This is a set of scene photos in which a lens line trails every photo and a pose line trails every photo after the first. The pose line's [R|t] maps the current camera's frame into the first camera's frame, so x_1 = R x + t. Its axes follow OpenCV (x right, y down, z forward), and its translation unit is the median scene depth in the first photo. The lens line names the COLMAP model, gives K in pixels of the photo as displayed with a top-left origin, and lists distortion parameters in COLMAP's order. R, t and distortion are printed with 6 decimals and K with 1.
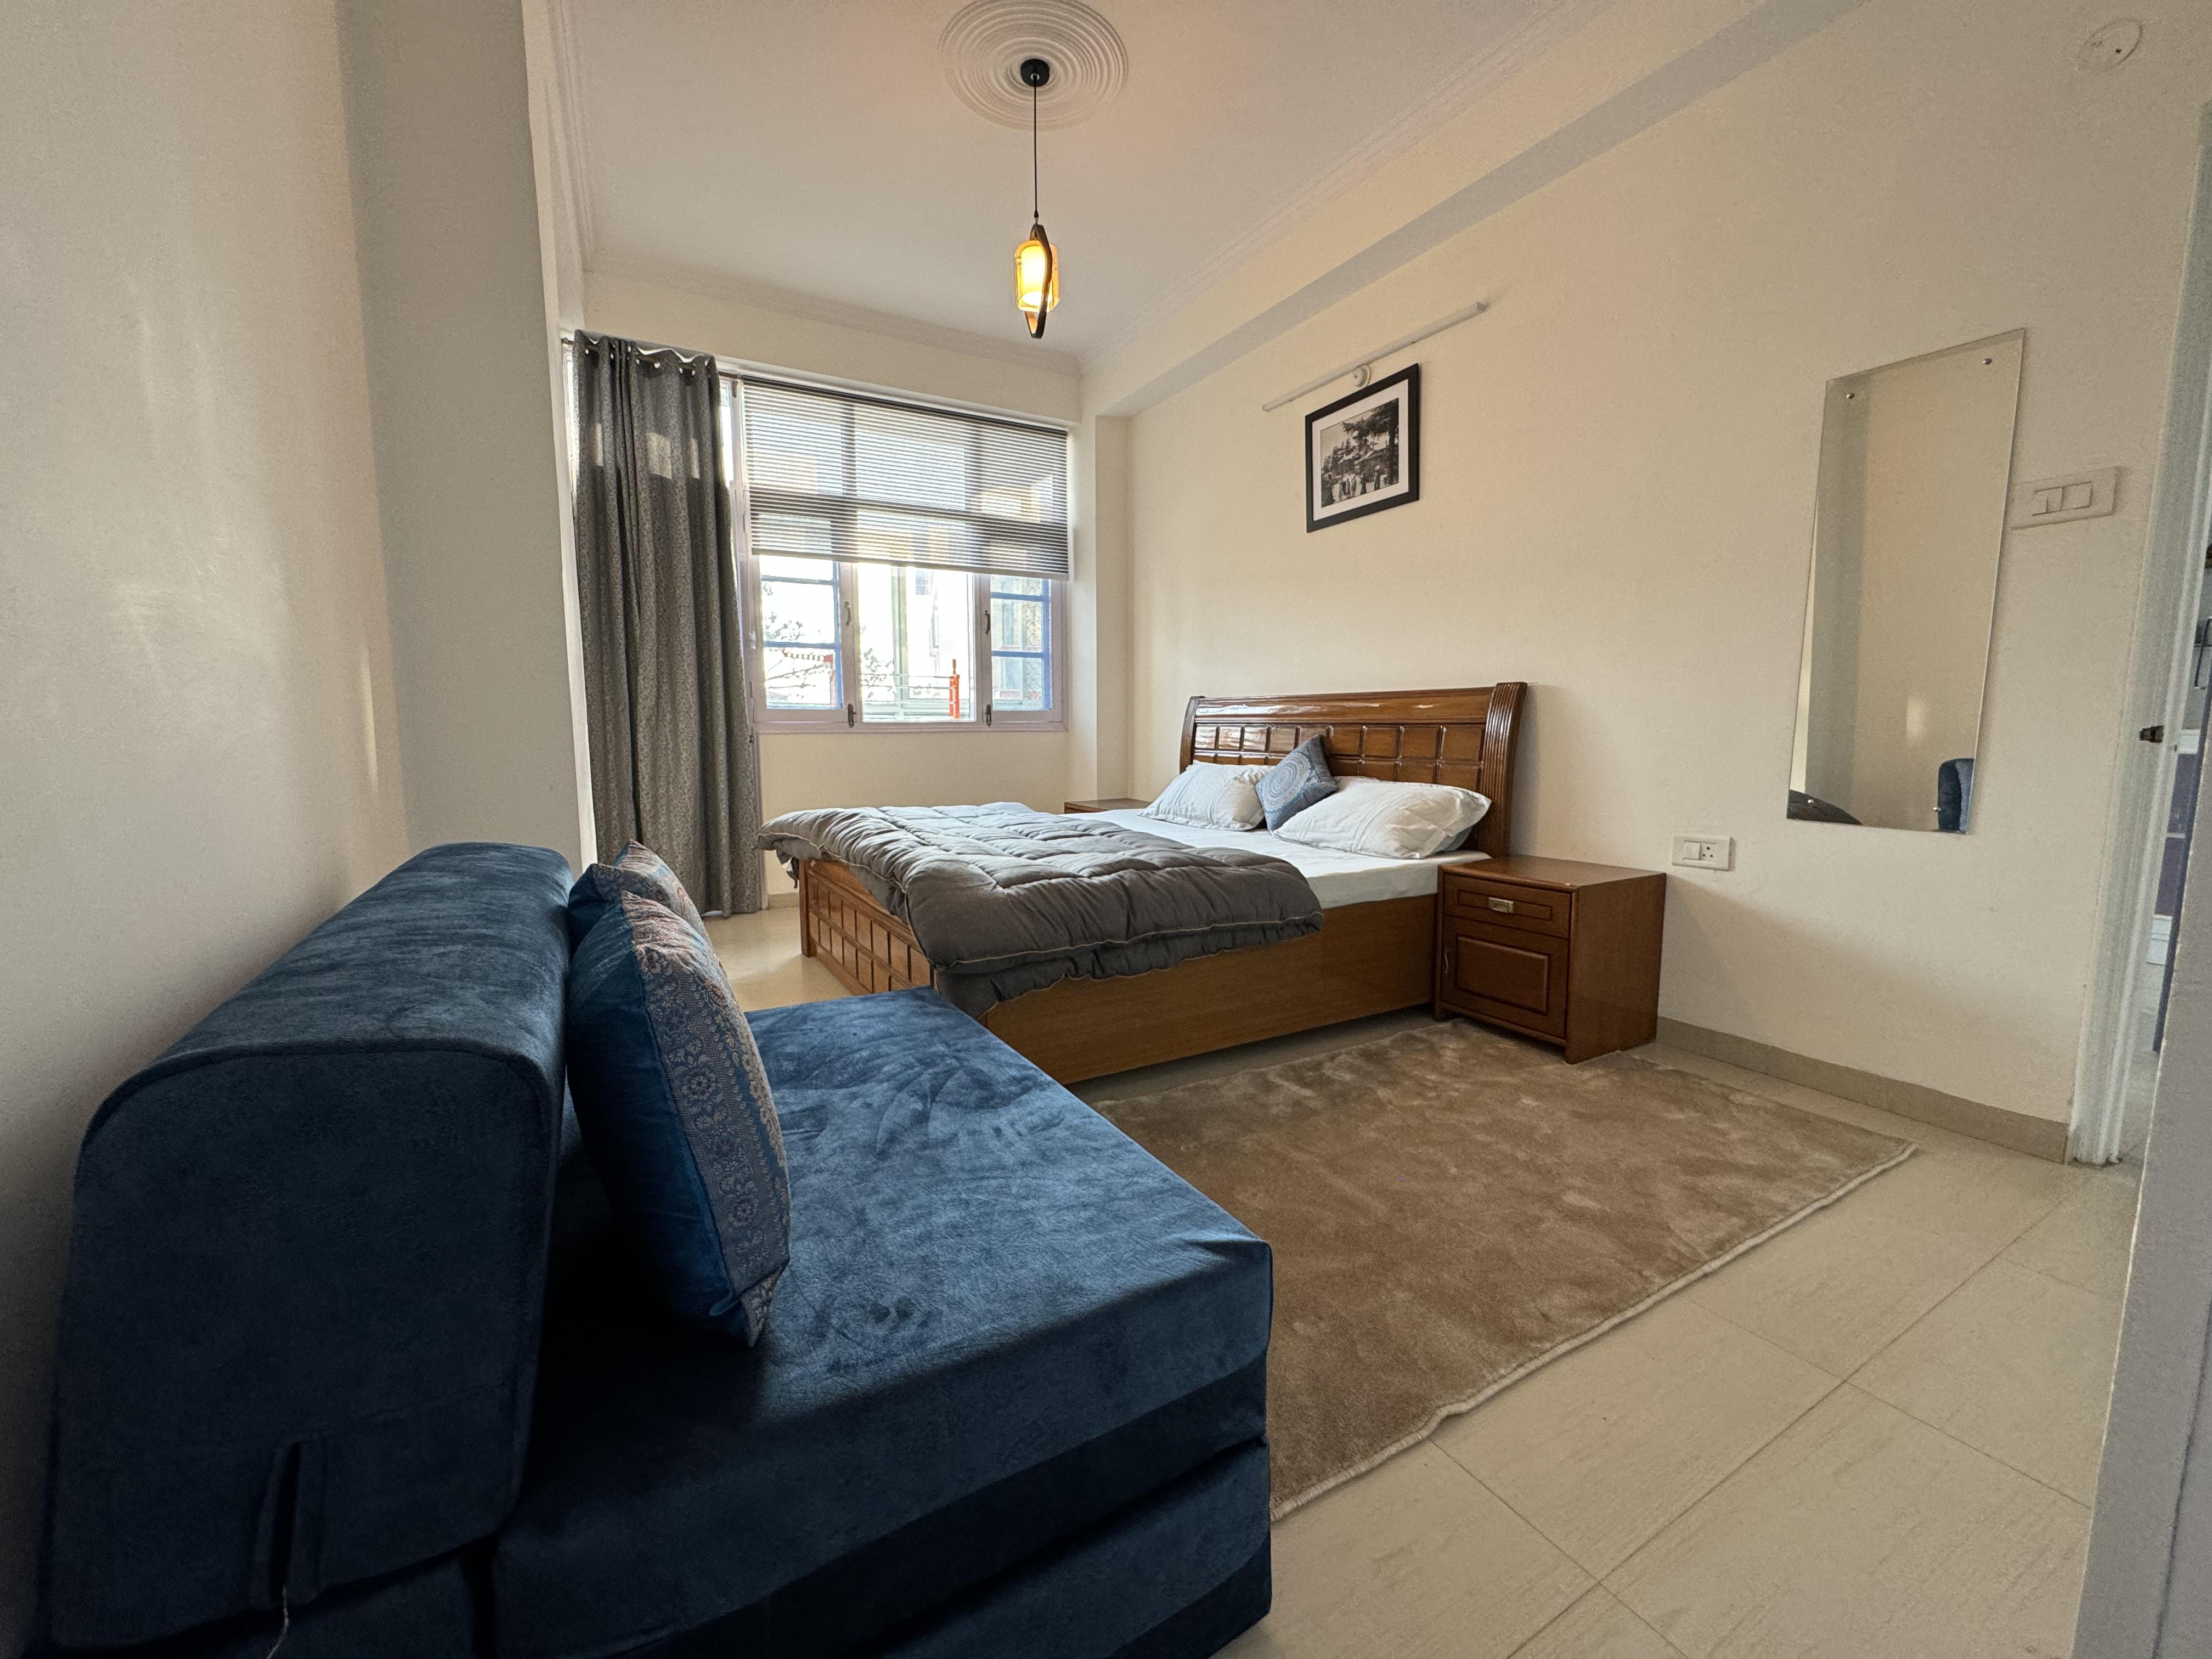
lens RADIAL K [[891.5, 0, 1106.0], [0, 891.5, 829.5], [0, 0, 1]] dist [0.000236, 0.000006]
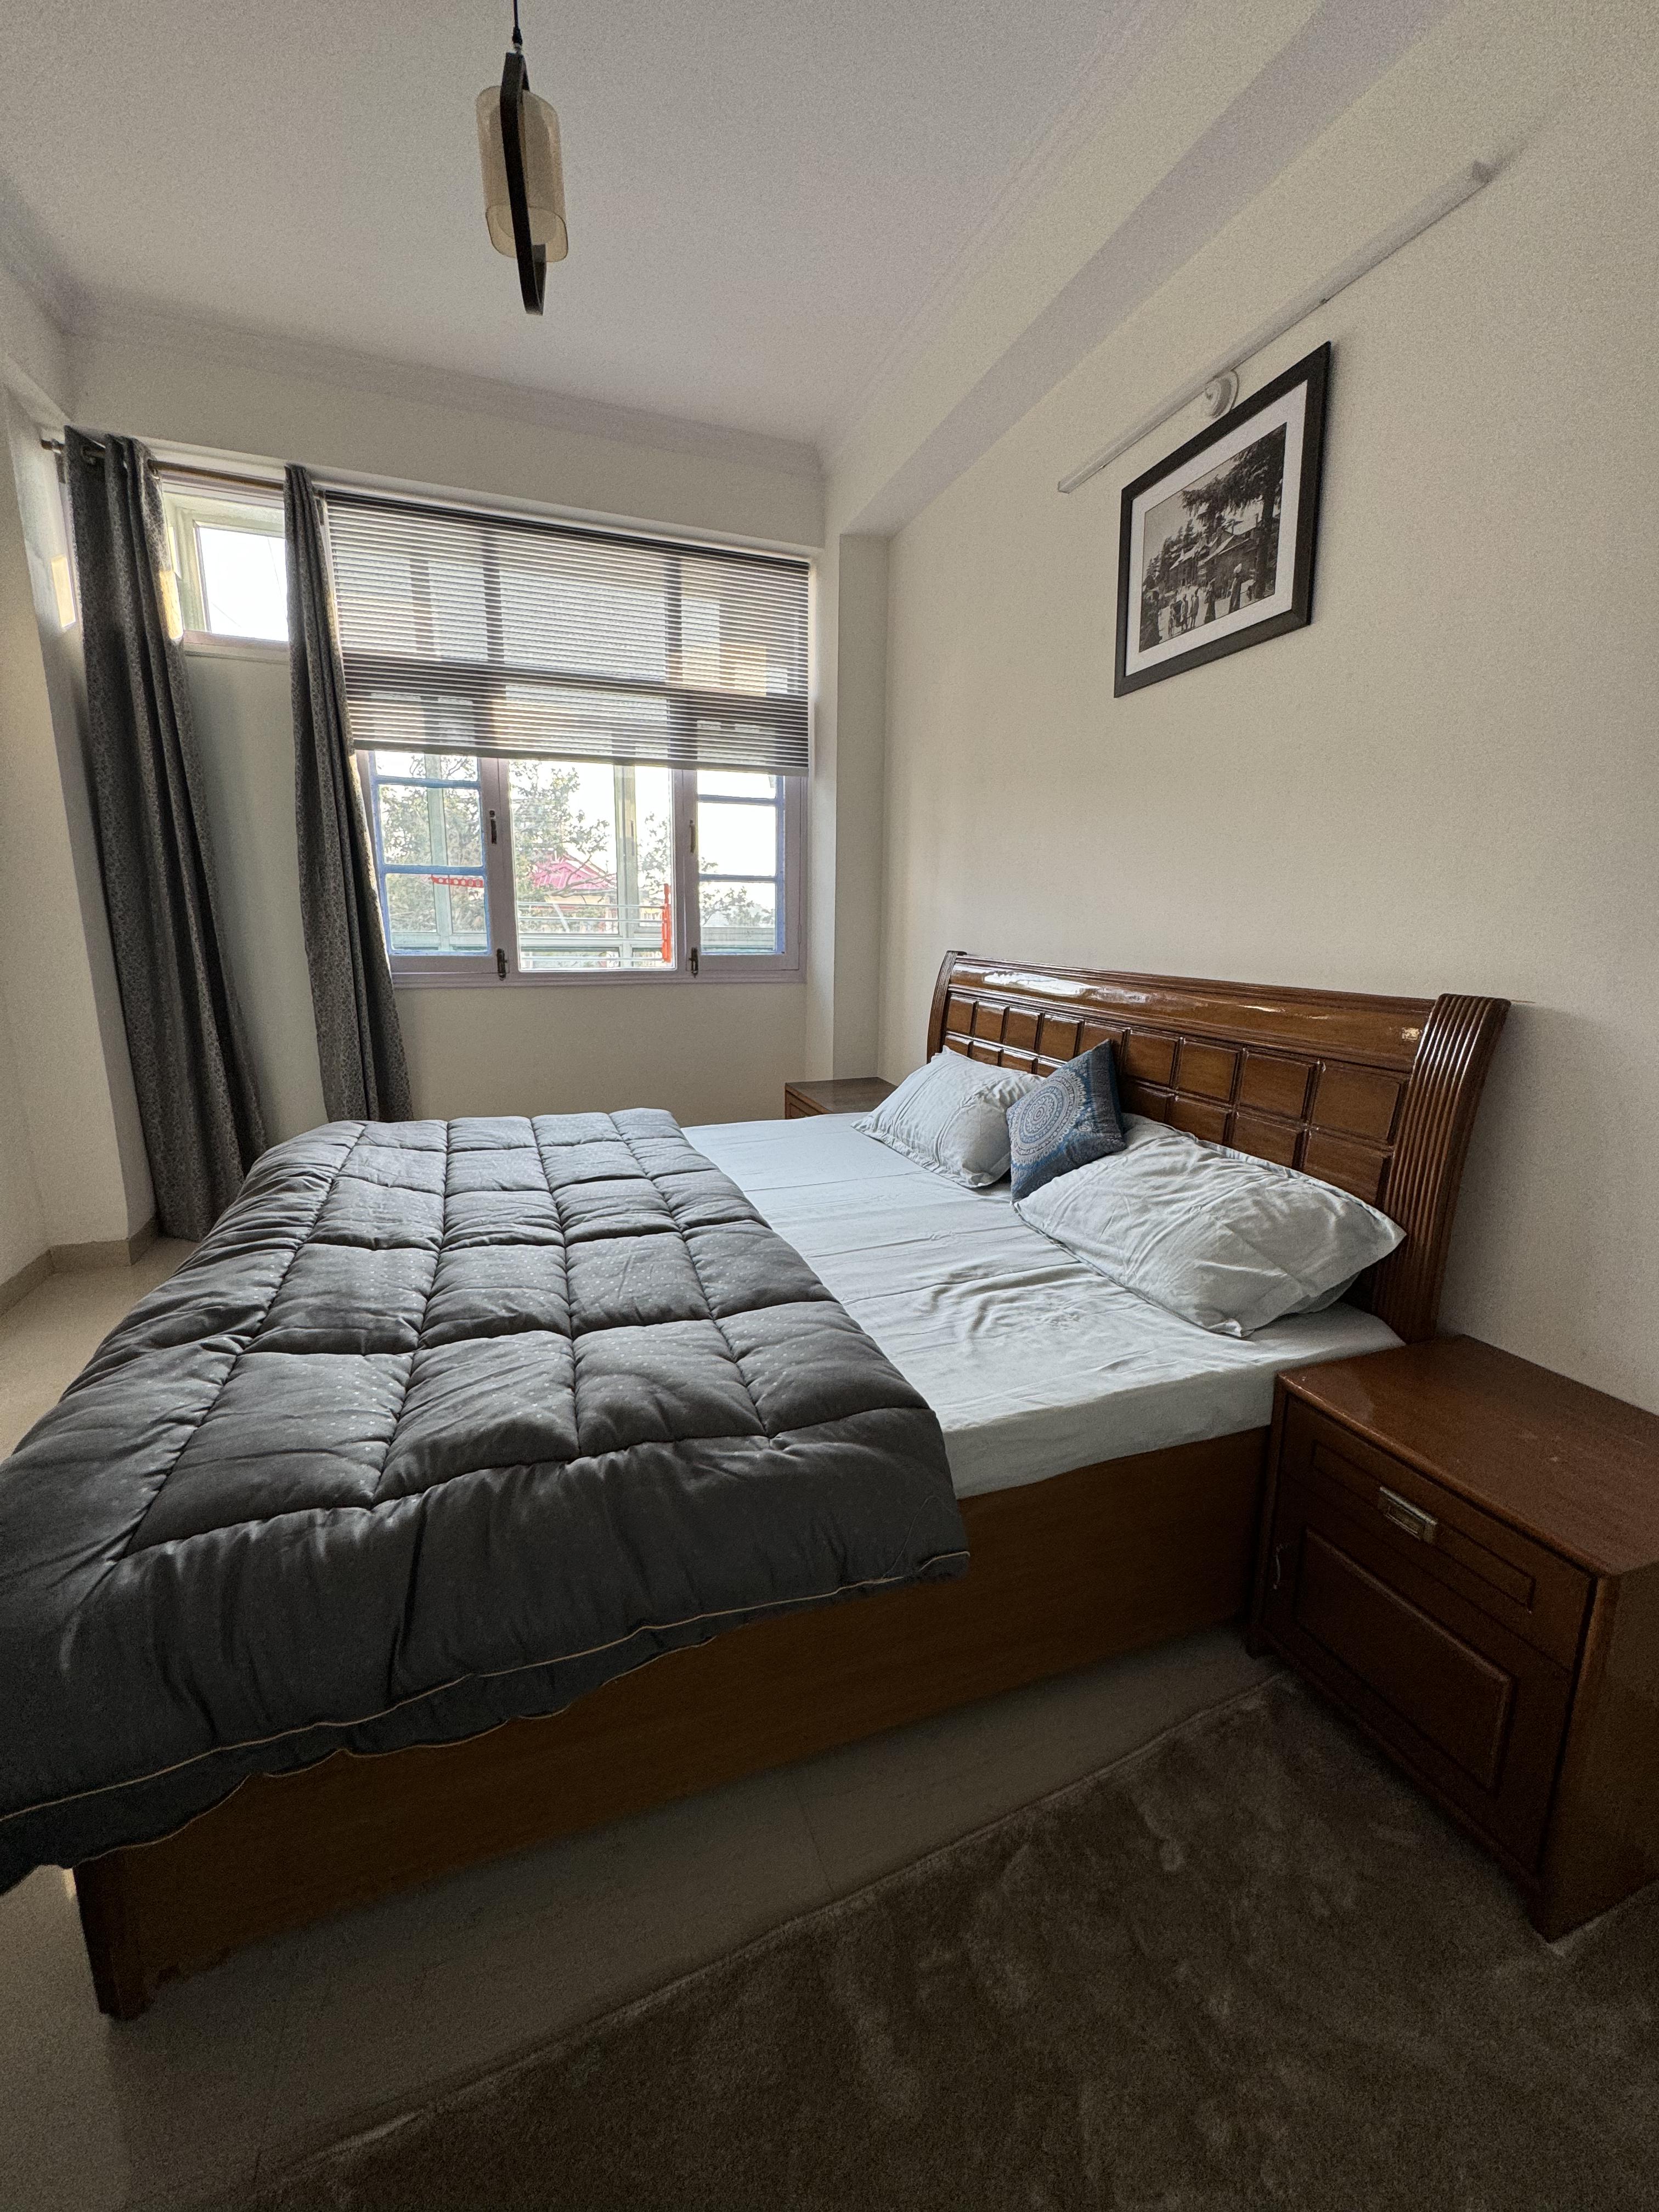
lens RADIAL K [[891.3, 0, 829.5], [0, 891.3, 1106.0], [0, 0, 1]] dist [-0.010757, 0.005855]
pose [[0.985287, 0.050715, -0.163208, 0.152721], [-0.035931, 0.995083, 0.092295, -0.111041], [0.167086, -0.085073, 0.982265, 0.369119]]
